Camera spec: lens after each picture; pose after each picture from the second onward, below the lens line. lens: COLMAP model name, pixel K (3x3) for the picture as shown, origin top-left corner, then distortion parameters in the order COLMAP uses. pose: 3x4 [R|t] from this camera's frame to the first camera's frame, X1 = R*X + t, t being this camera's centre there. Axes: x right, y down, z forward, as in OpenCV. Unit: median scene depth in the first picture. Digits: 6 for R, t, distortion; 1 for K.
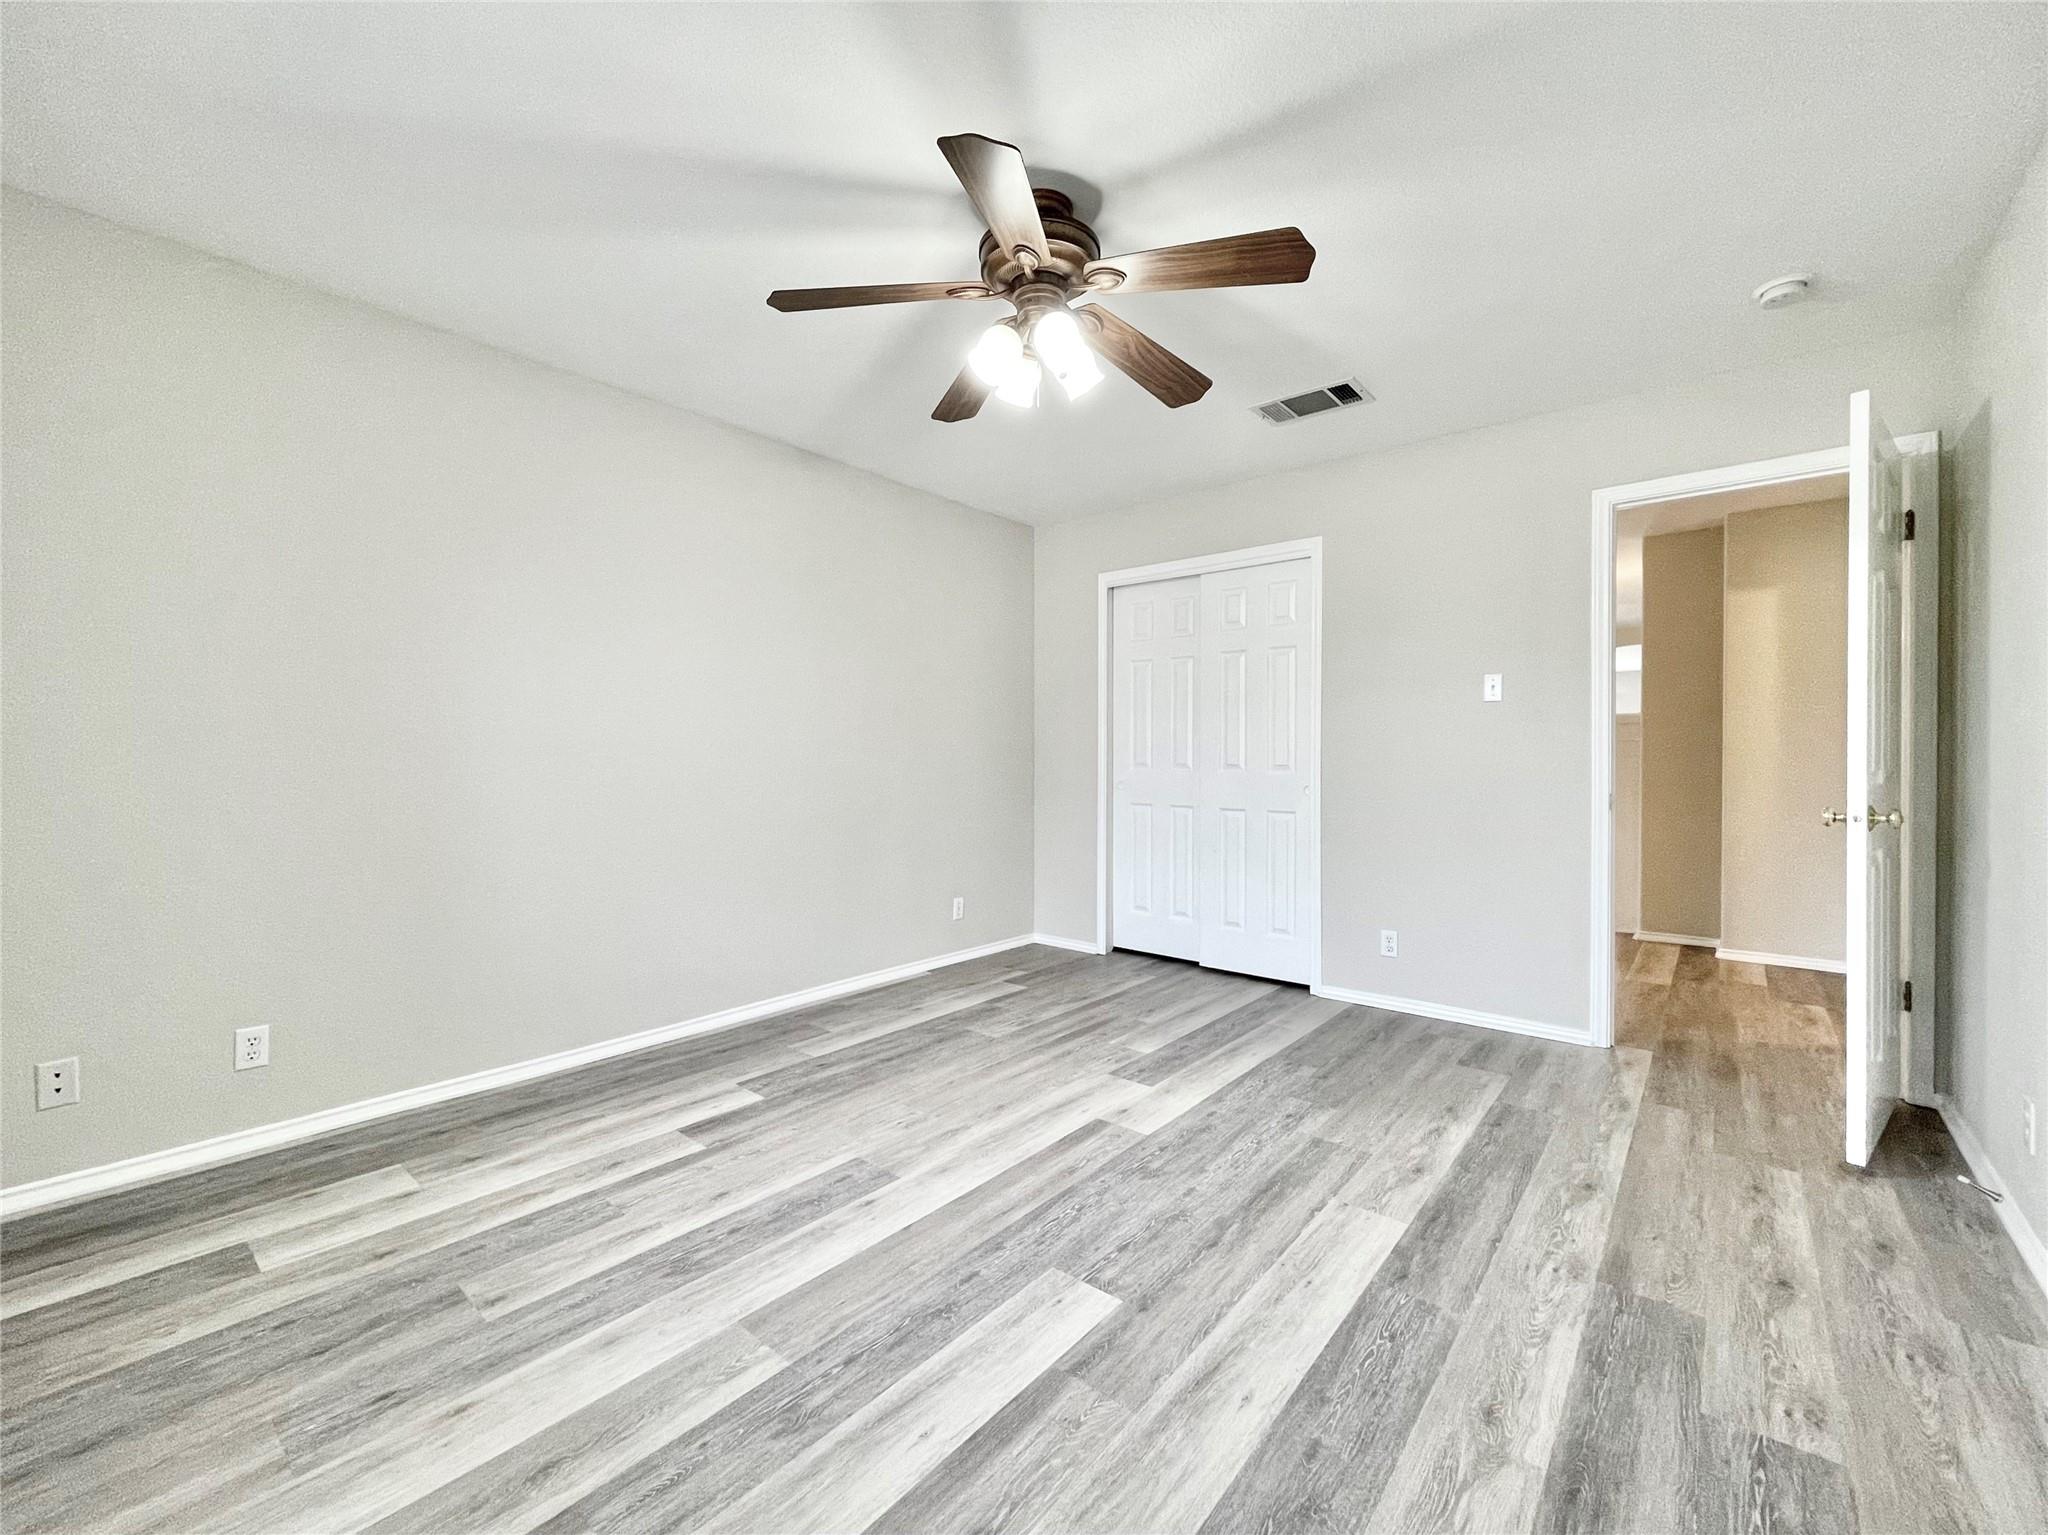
lens RADIAL K [[829.5, 0, 1015.8], [0, 829.5, 764.8], [0, 0, 1]] dist [-0.002404, 0.000586]
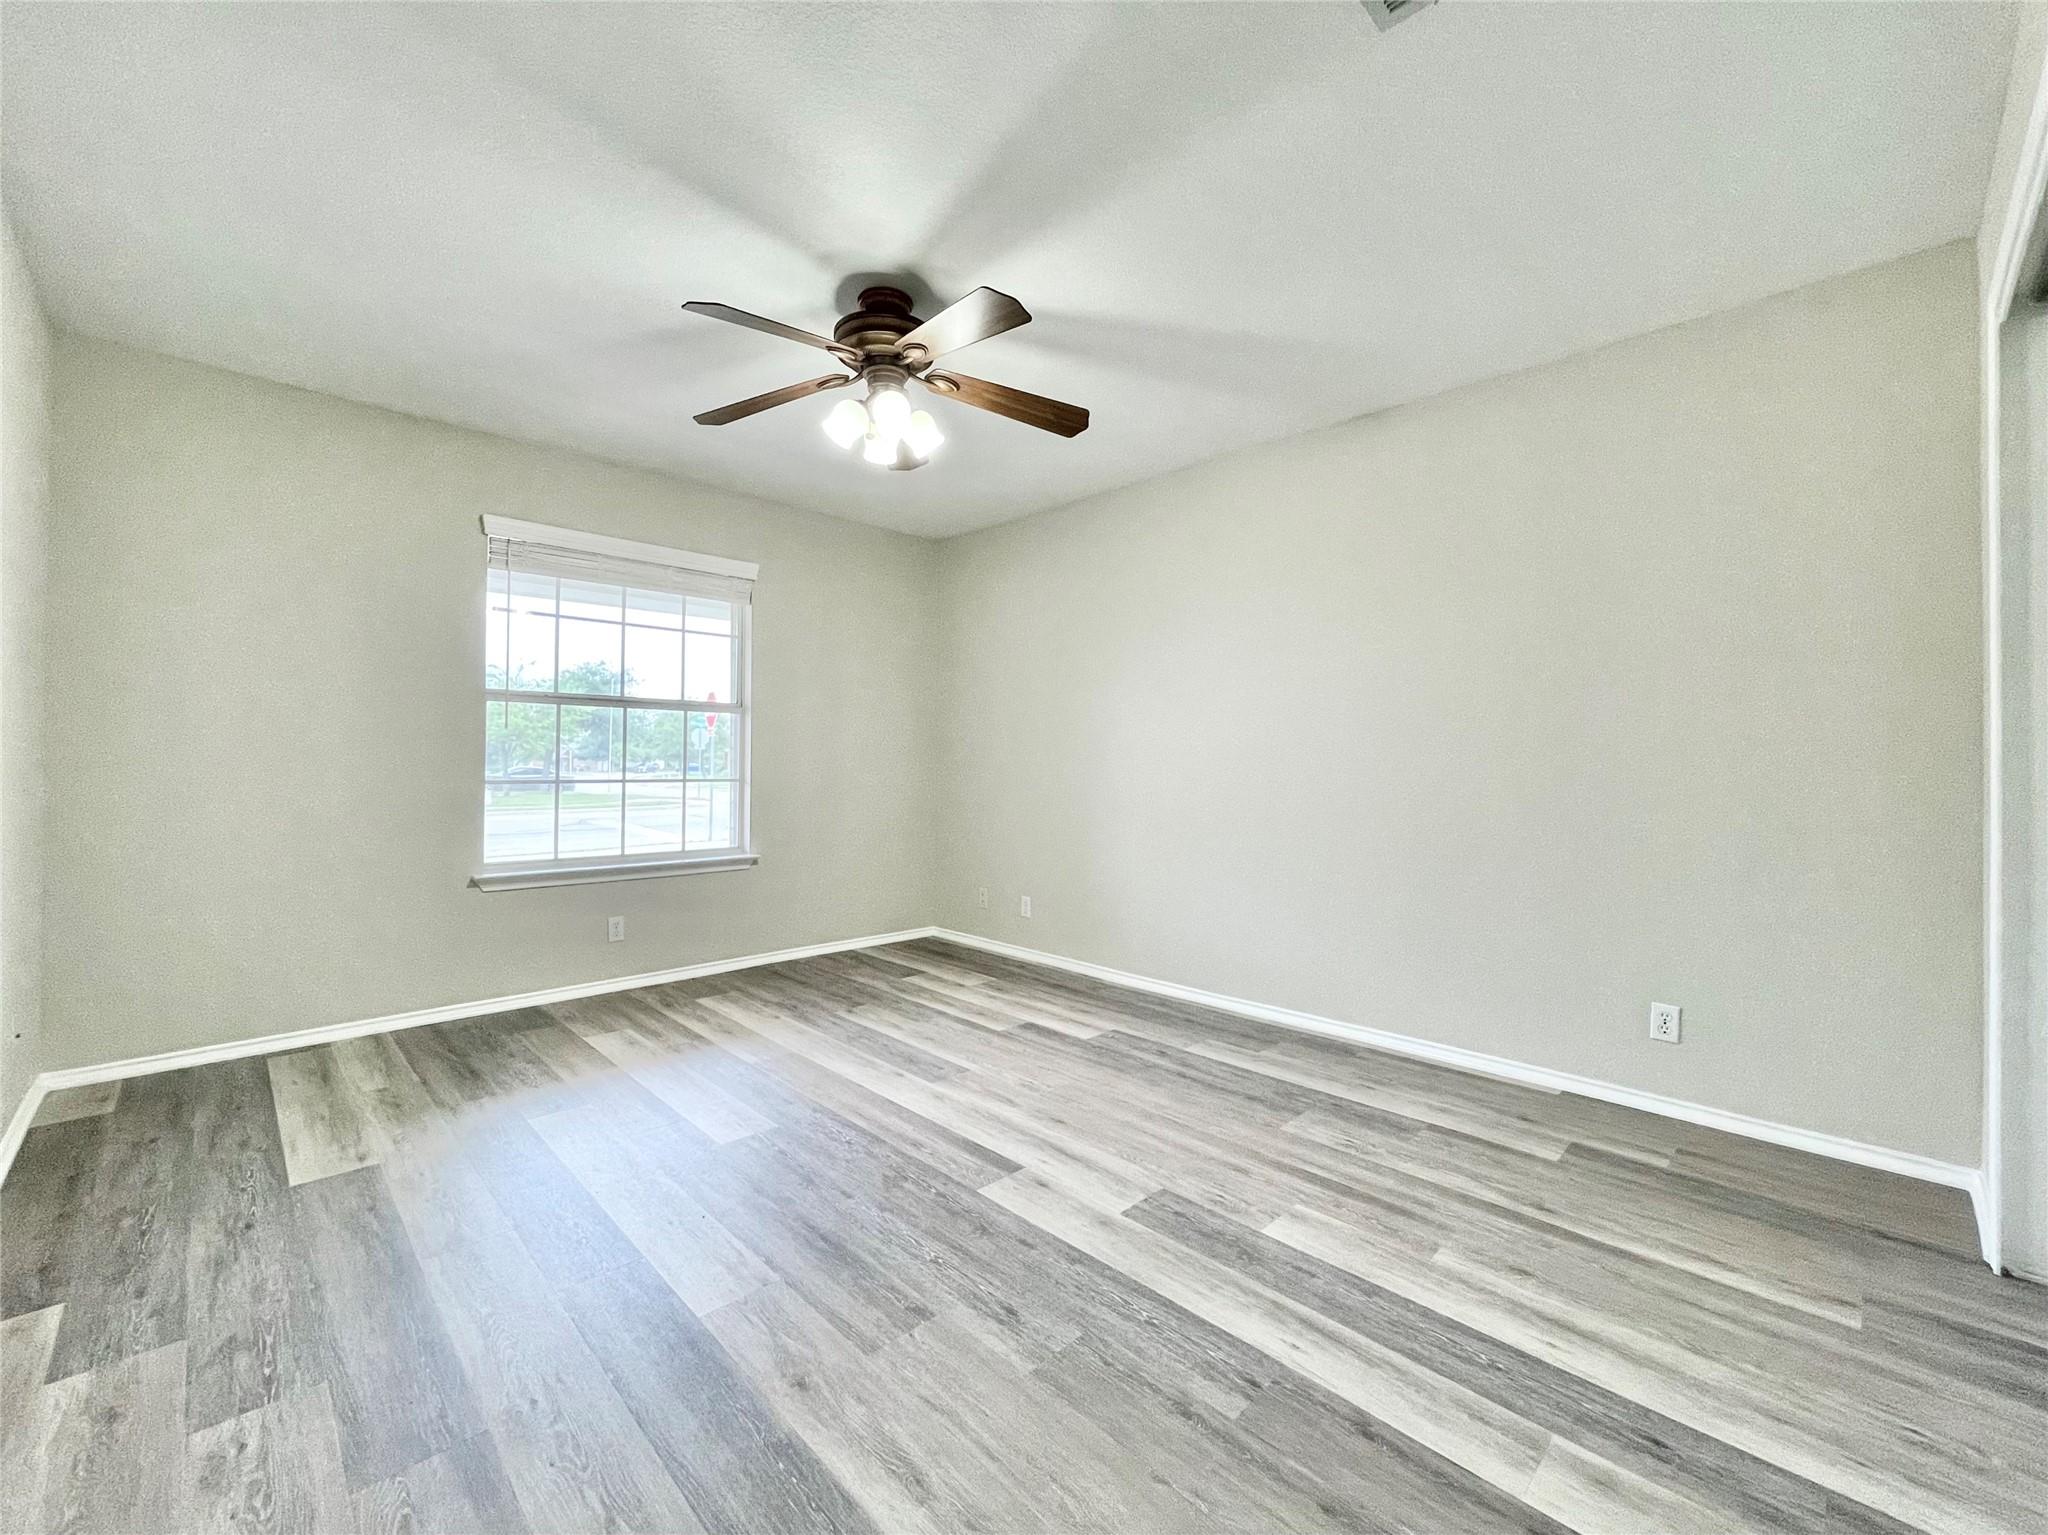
lens RADIAL K [[829.5, 0, 1023.5], [0, 829.5, 759.6], [0, 0, 1]] dist [-0.002404, 0.000586]
pose [[-0.081048, -0.004235, -0.996701, 0.910142], [-0.014649, 0.999888, -0.003057, -0.005741], [0.996603, 0.014353, -0.081101, 0.985270]]
